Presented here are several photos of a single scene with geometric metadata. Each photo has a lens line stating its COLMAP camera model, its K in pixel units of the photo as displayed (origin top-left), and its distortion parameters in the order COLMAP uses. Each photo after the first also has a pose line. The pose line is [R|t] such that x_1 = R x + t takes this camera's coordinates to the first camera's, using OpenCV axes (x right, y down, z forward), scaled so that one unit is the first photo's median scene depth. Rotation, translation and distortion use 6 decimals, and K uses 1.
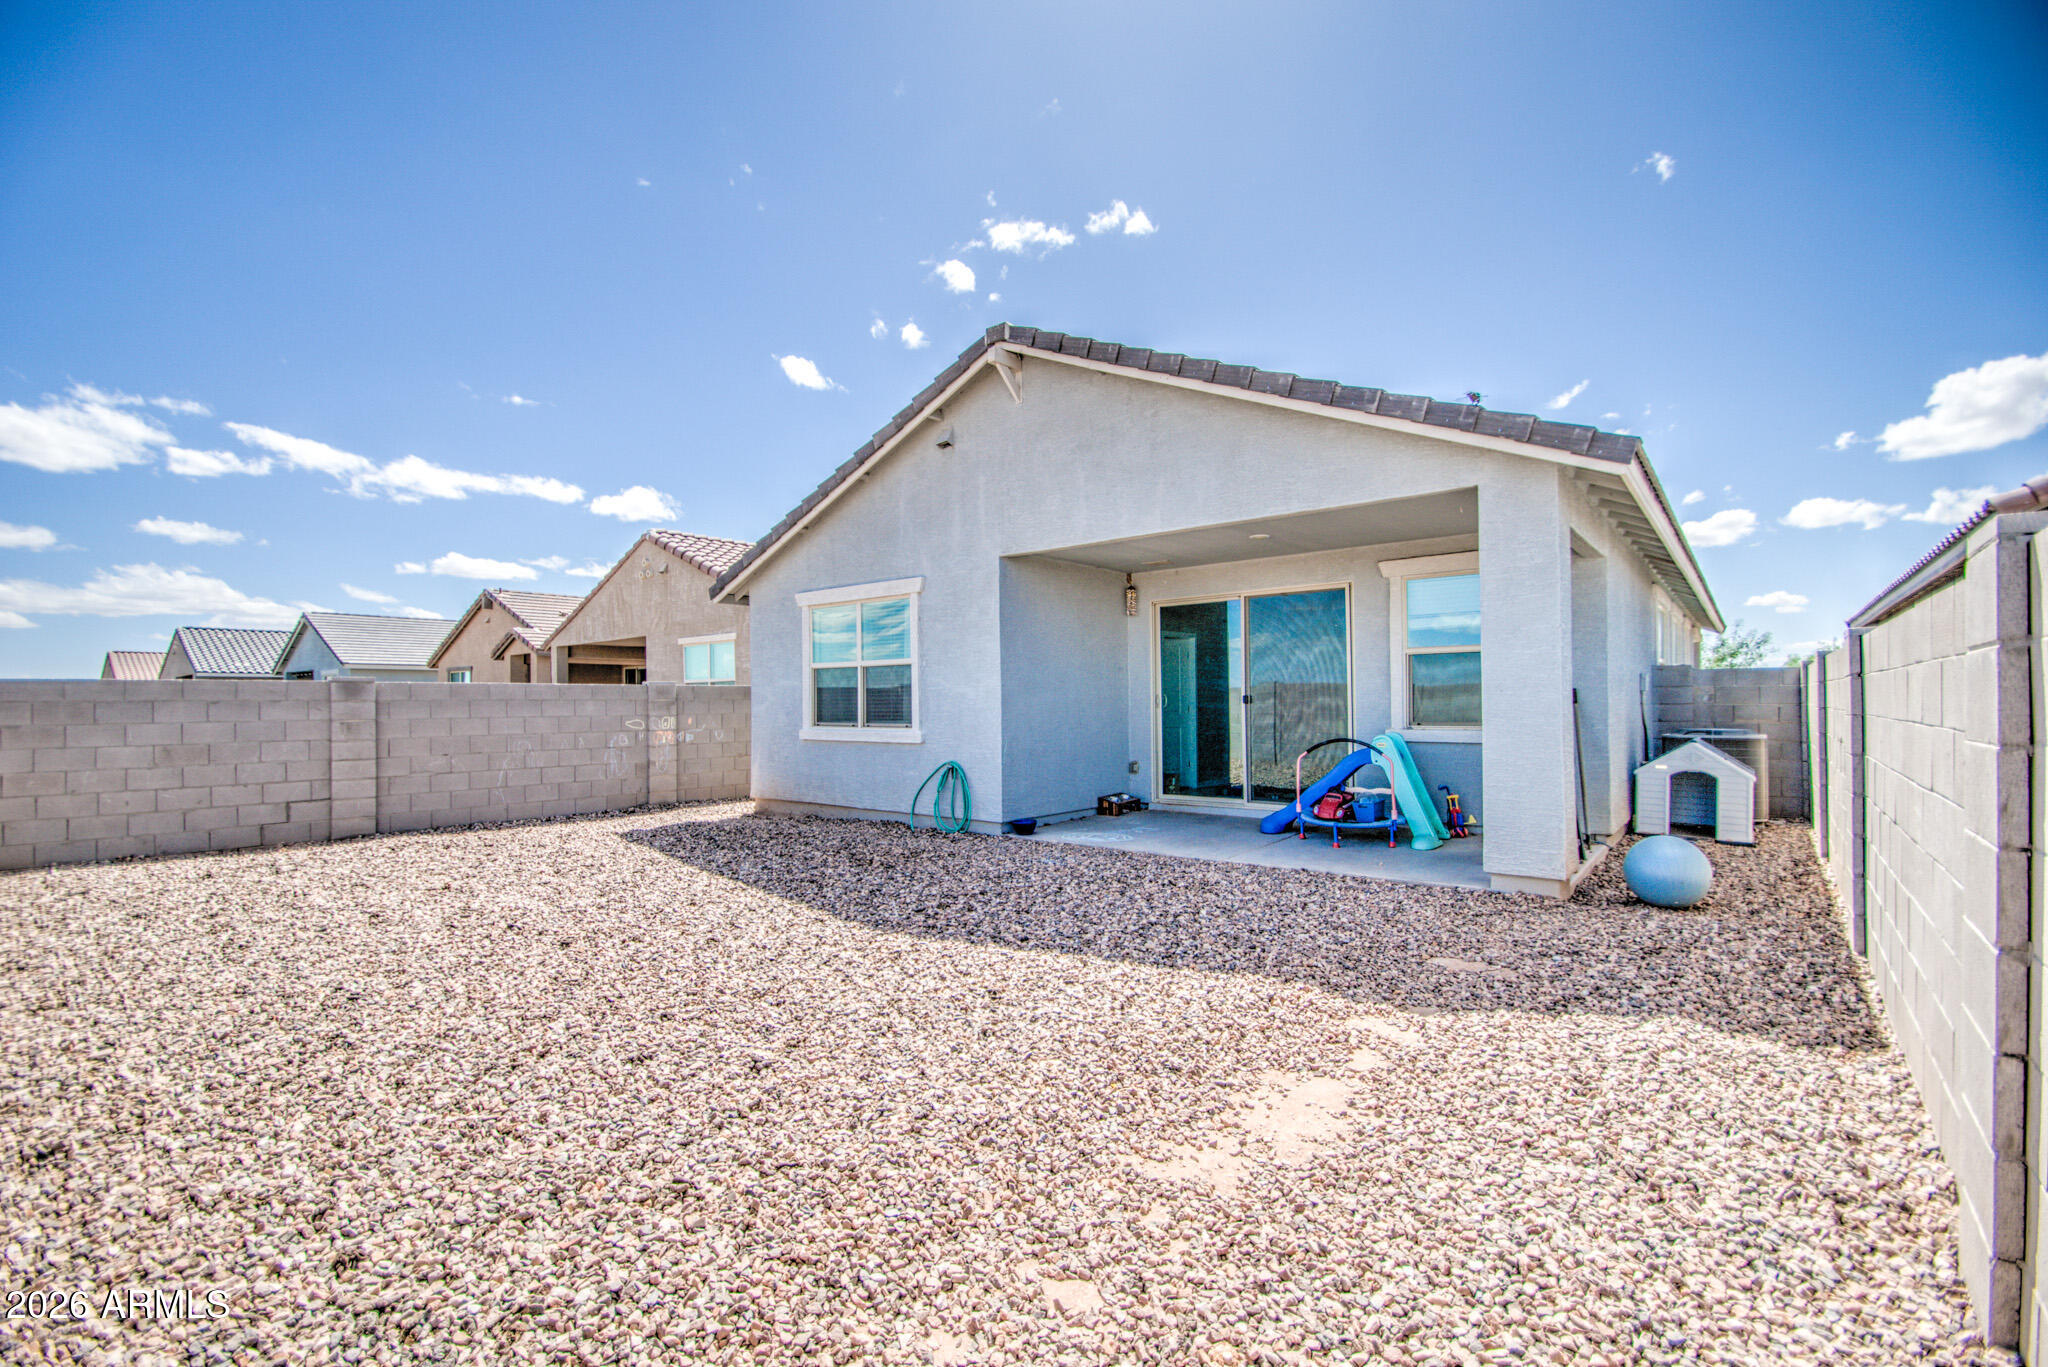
lens RADIAL K [[893.3, 0, 1030.6], [0, 893.3, 699.1], [0, 0, 1]] dist [0.000762, -0.009225]
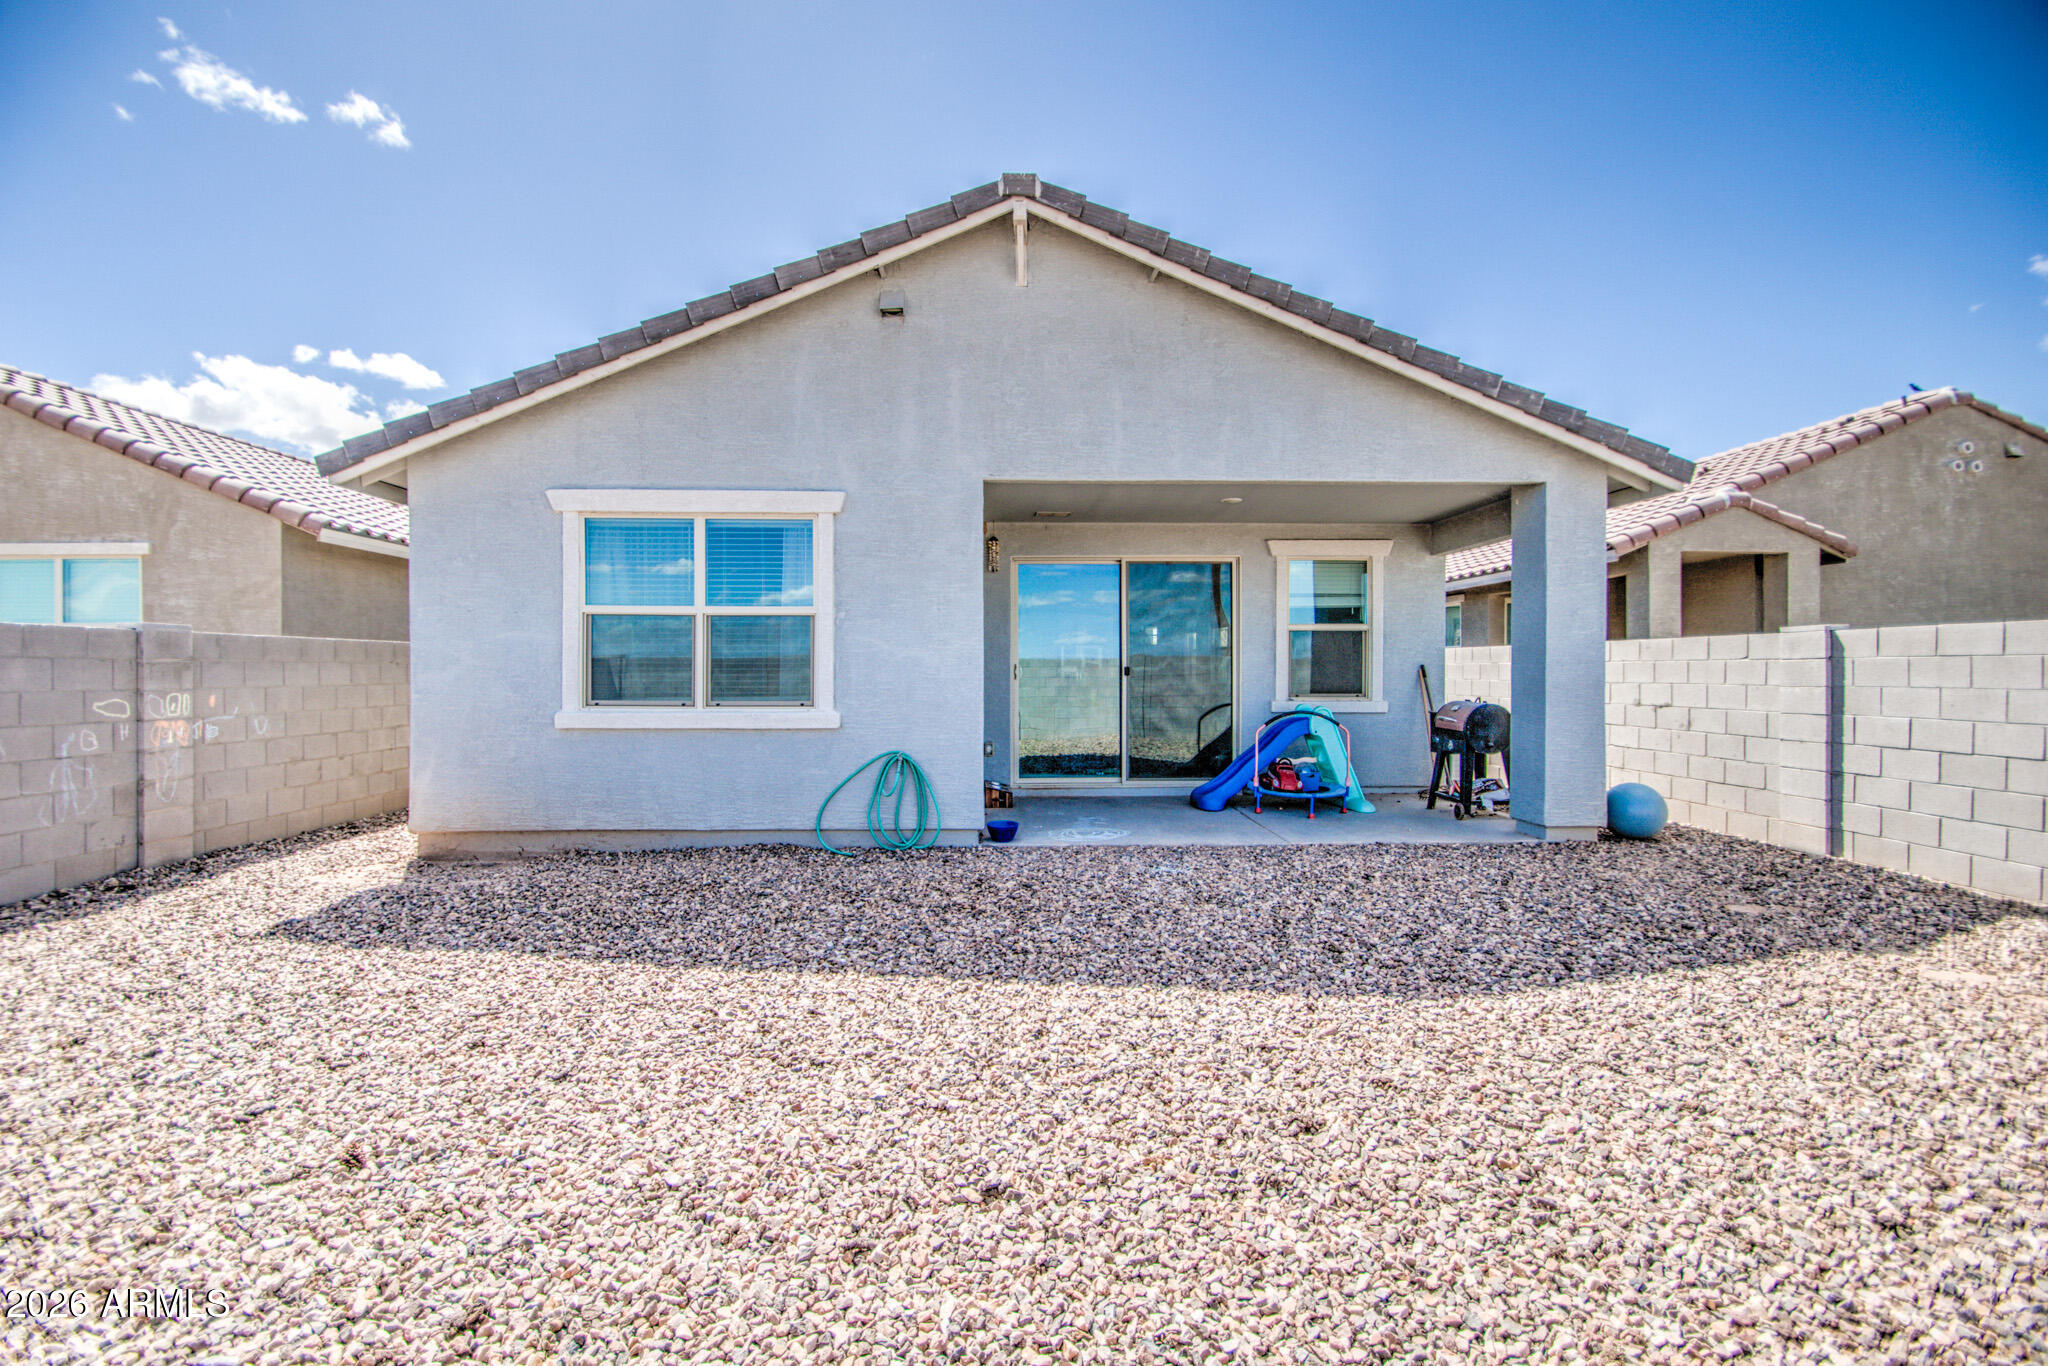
lens RADIAL K [[882.8, 0, 1024.0], [0, 882.8, 683.0], [0, 0, 1]] dist [0.018021, -0.017790]
pose [[0.757693, 0.001818, 0.652609, -0.482086], [-0.009304, 0.999925, 0.008017, 0.007109], [-0.652545, -0.012146, 0.757653, 0.387427]]
